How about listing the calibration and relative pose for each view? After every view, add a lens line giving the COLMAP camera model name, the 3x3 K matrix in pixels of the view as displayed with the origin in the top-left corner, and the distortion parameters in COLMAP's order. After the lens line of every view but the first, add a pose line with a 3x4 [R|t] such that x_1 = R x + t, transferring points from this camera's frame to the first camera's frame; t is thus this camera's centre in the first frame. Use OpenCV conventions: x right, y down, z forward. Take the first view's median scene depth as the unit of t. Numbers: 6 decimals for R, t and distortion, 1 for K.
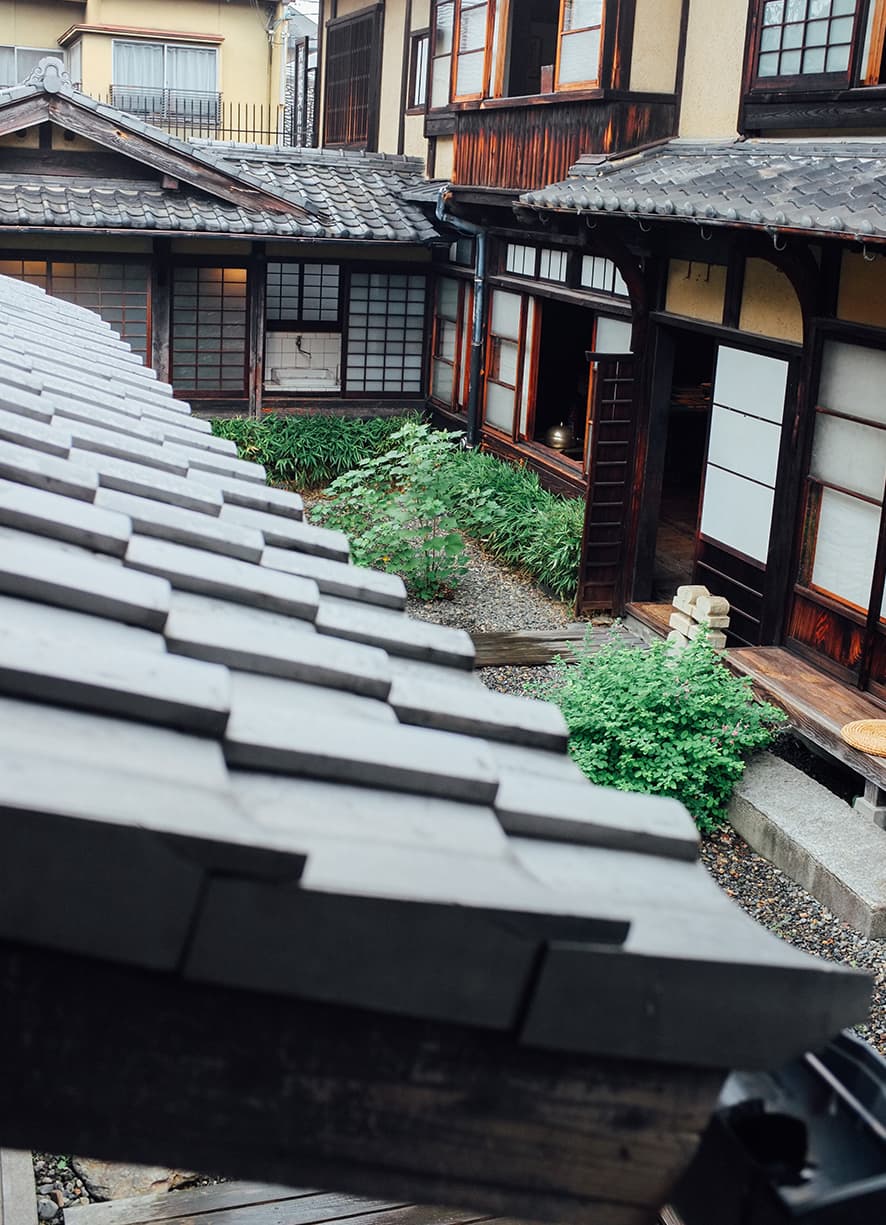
lens RADIAL K [[1403.6, 0, 417.8], [0, 1403.6, 549.3], [0, 0, 1]] dist [-0.126168, 0.178328]
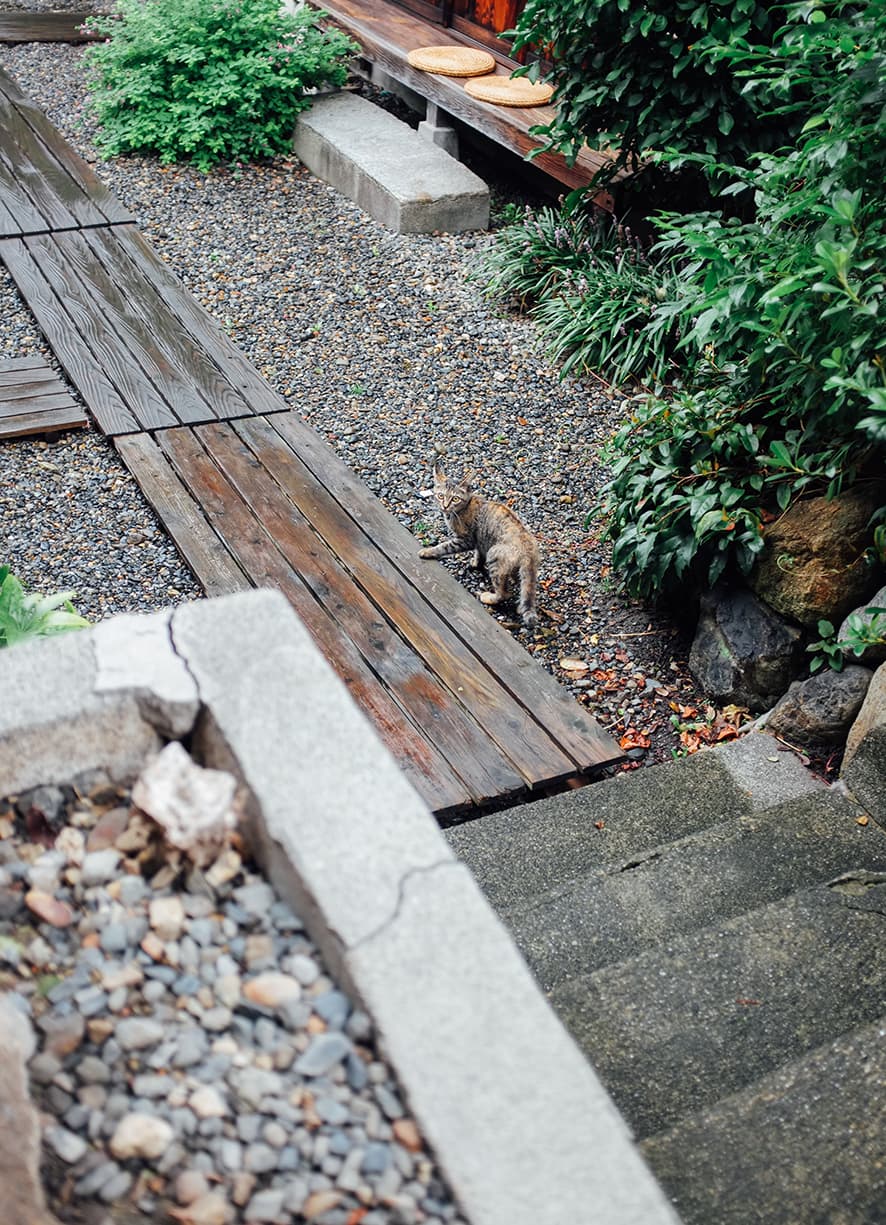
lens RADIAL K [[1379.1, 0, 427.2], [0, 1379.1, 628.3], [0, 0, 1]] dist [-0.124388, 0.209581]
pose [[0.988816, -0.065497, 0.133990, 0.157048], [0.011588, 0.929432, 0.368812, 0.147368], [-0.148691, -0.363135, 0.919796, -0.027758]]
